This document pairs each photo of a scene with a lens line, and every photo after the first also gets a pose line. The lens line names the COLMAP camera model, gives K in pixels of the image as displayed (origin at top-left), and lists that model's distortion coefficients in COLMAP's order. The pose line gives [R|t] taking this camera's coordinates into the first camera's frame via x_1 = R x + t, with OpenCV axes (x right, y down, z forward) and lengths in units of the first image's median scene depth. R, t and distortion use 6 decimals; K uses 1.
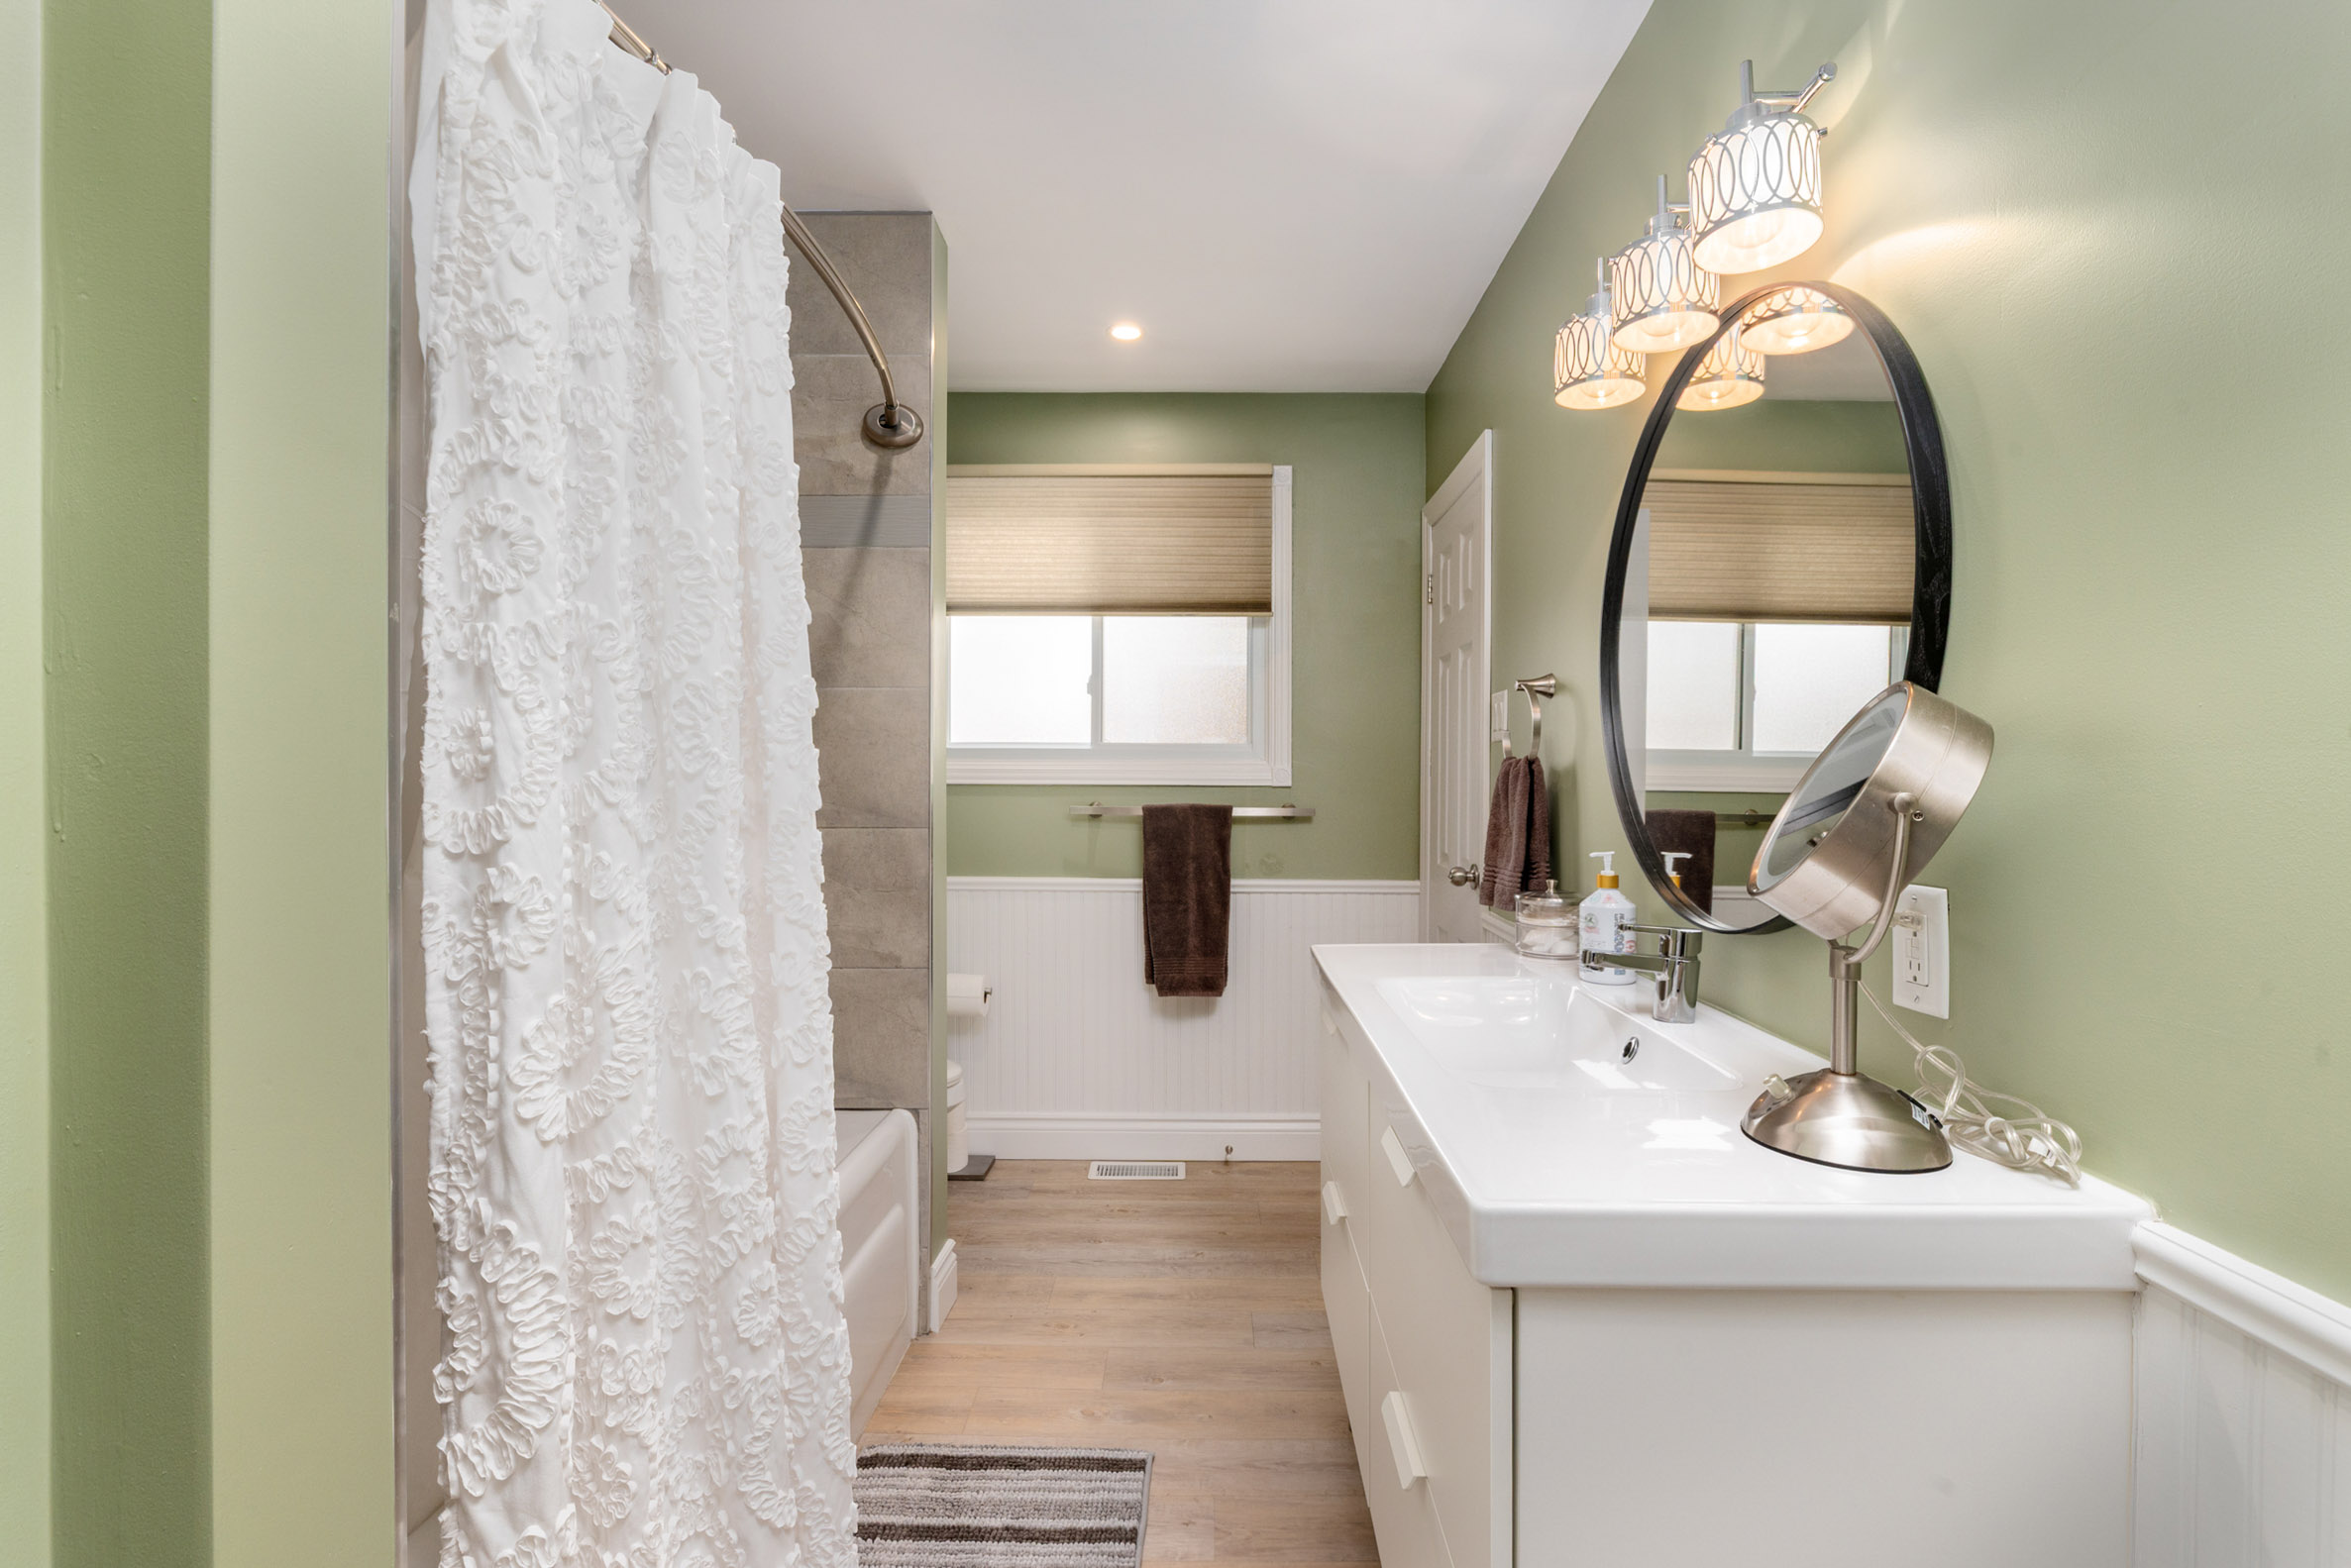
lens RADIAL K [[1074.6, 0, 1226.7], [0, 1074.6, 783.9], [0, 0, 1]] dist [-0.012163, -0.000280]
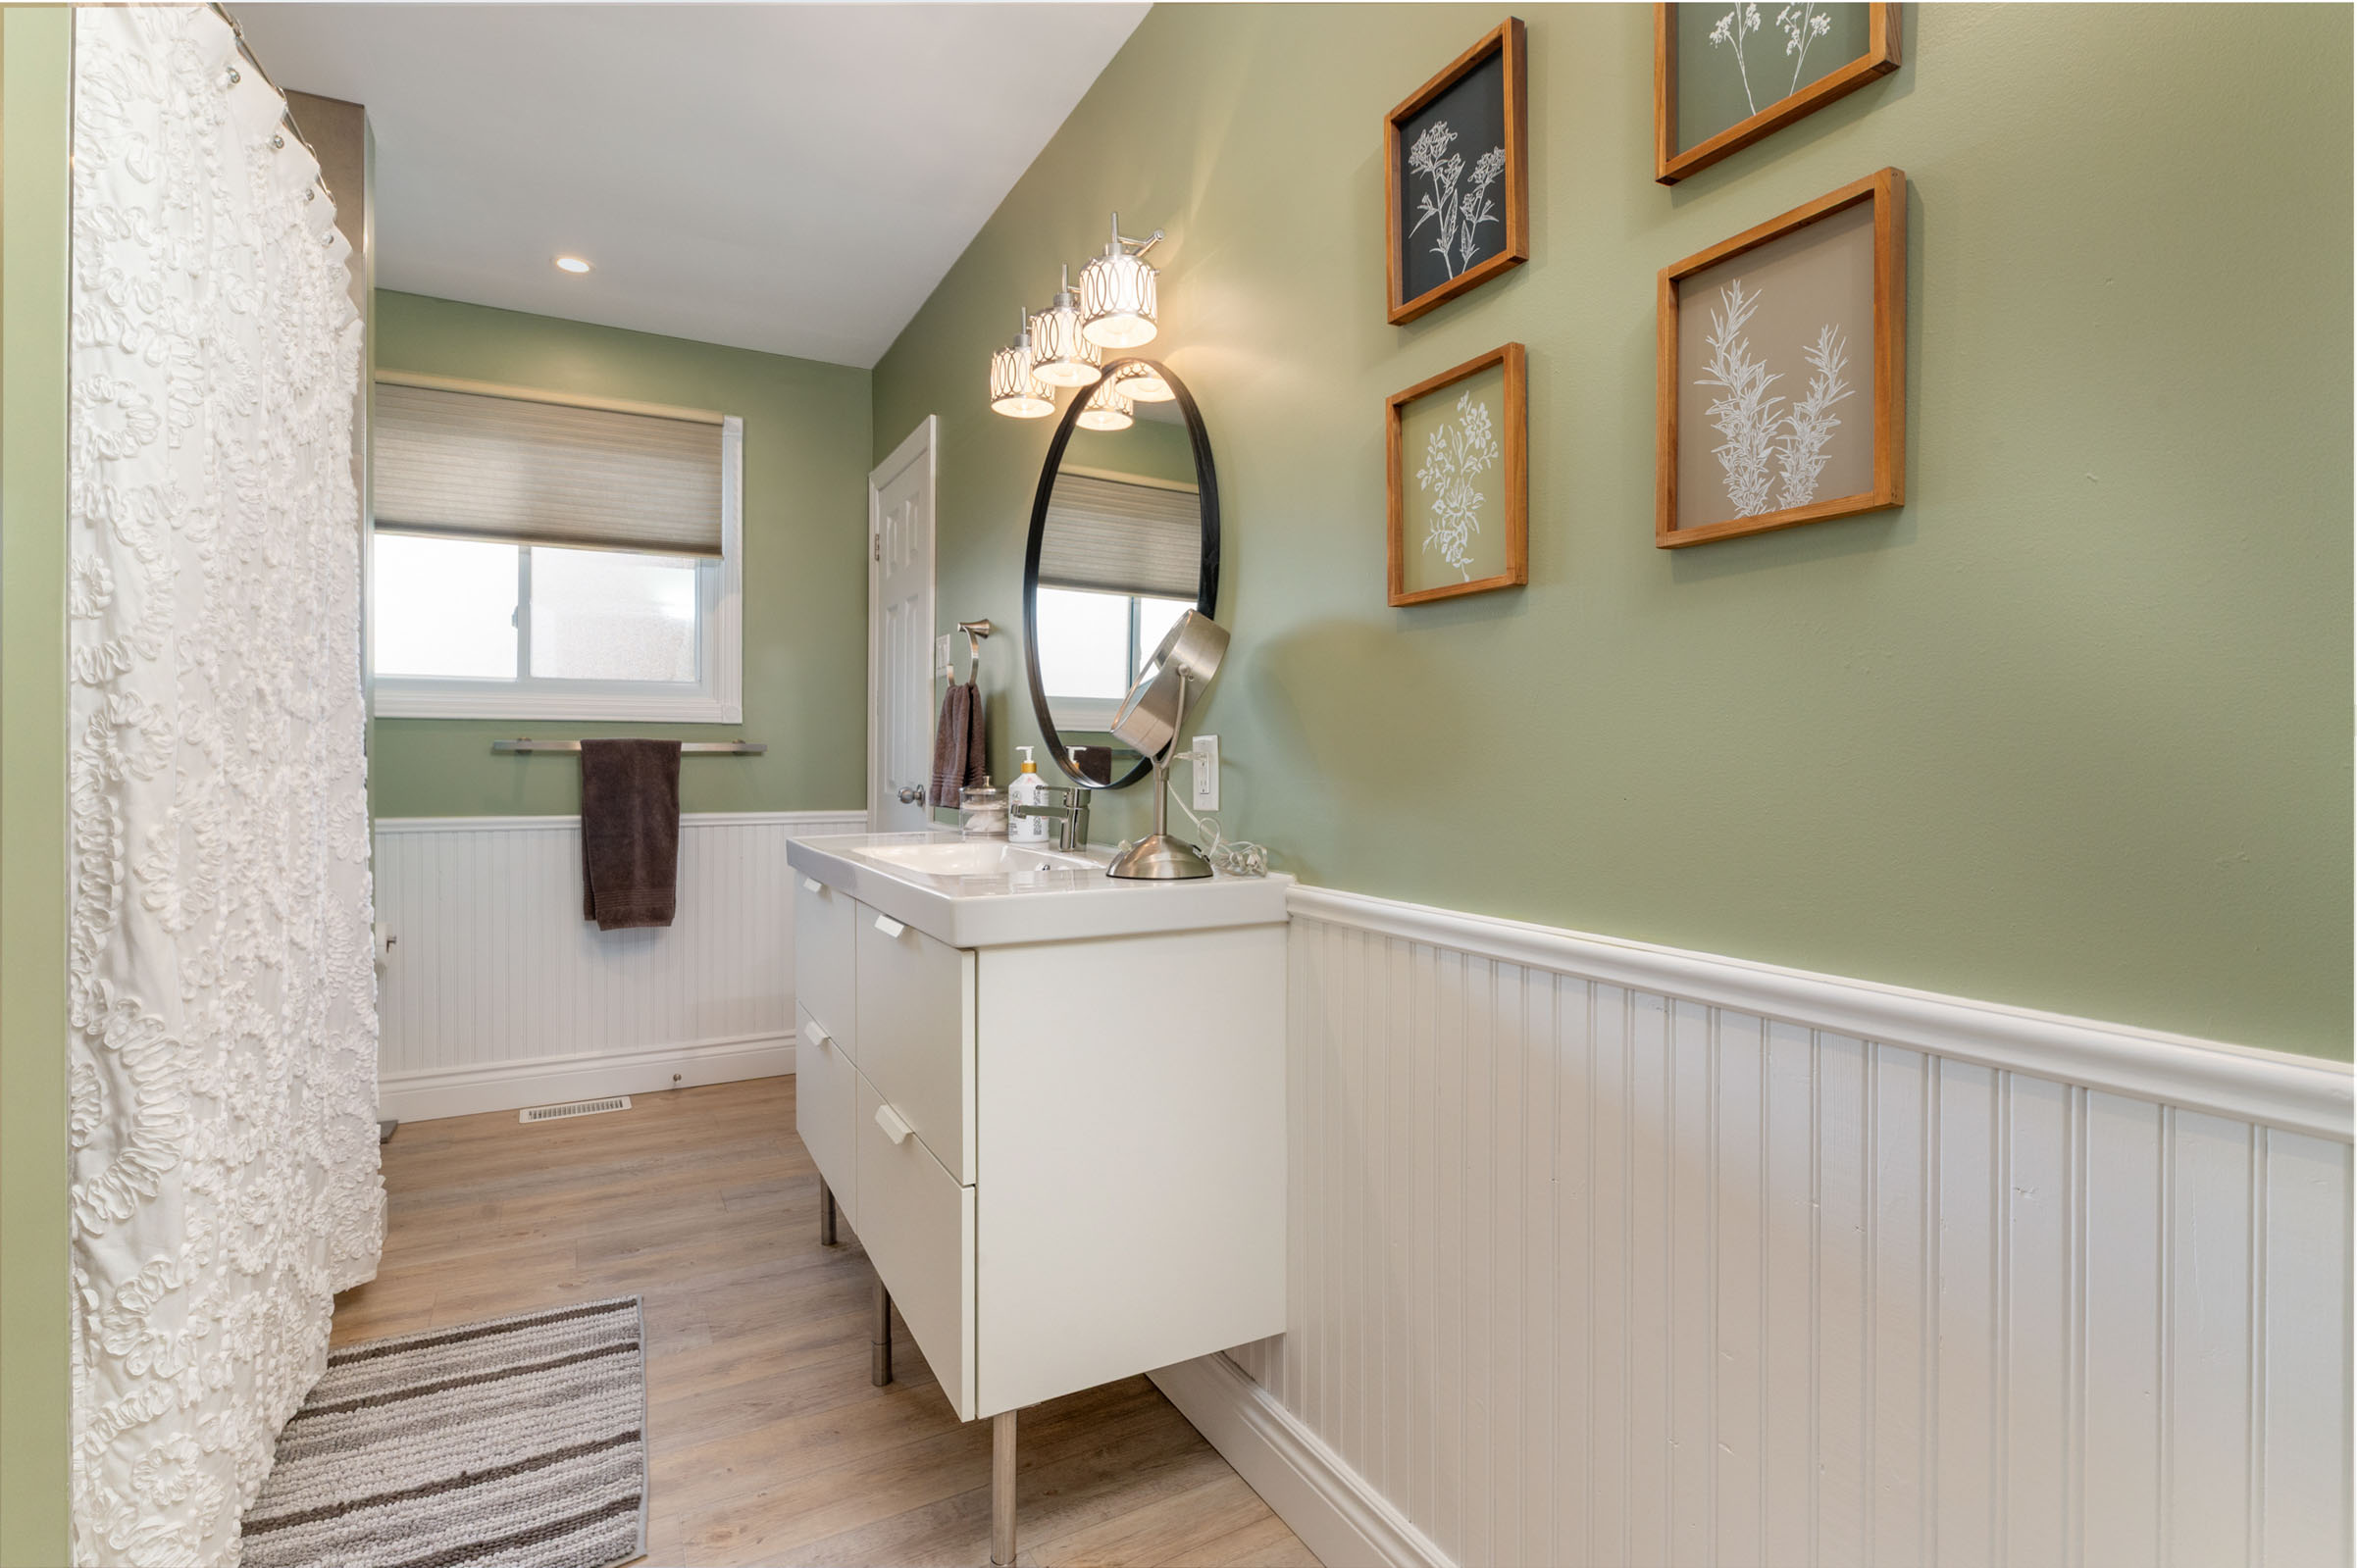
lens RADIAL K [[1143.9, 0, 1192.6], [0, 1143.9, 768.1], [0, 0, 1]] dist [0.000571, 0.001170]
pose [[0.885896, -0.000343, 0.463884, -0.138409], [0.001979, 0.999993, -0.003038, 0.101427], [-0.463880, 0.003609, 0.885891, -0.392874]]
